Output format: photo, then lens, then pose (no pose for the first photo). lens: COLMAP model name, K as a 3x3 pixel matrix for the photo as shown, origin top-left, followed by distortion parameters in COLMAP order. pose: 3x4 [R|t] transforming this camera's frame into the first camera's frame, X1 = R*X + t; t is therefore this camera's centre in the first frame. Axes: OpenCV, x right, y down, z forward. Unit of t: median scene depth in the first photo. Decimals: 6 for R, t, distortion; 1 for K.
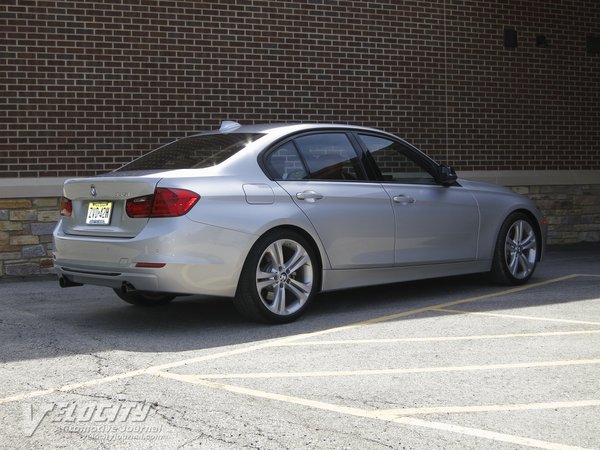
lens RADIAL K [[969.5, 0, 300.2], [0, 969.5, 225.9], [0, 0, 1]] dist [-0.159639, 0.000000]
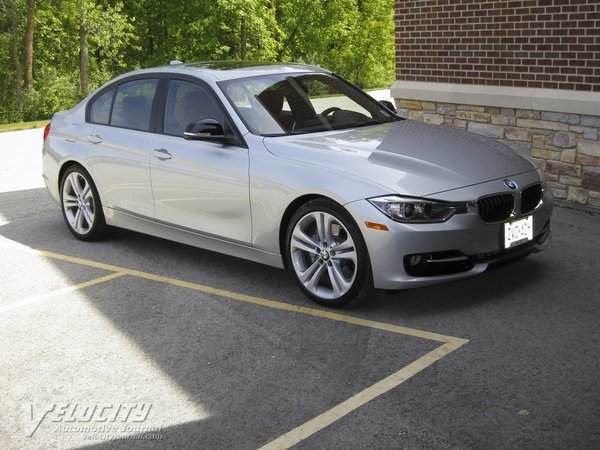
lens RADIAL K [[841.3, 0, 300.5], [0, 841.3, 224.5], [0, 0, 1]] dist [-0.125016, 0.000000]
pose [[0.025164, 0.233370, -0.972062, 0.817280], [-0.012887, 0.972365, 0.233110, -0.135662], [0.999600, 0.006661, 0.027476, 1.009934]]
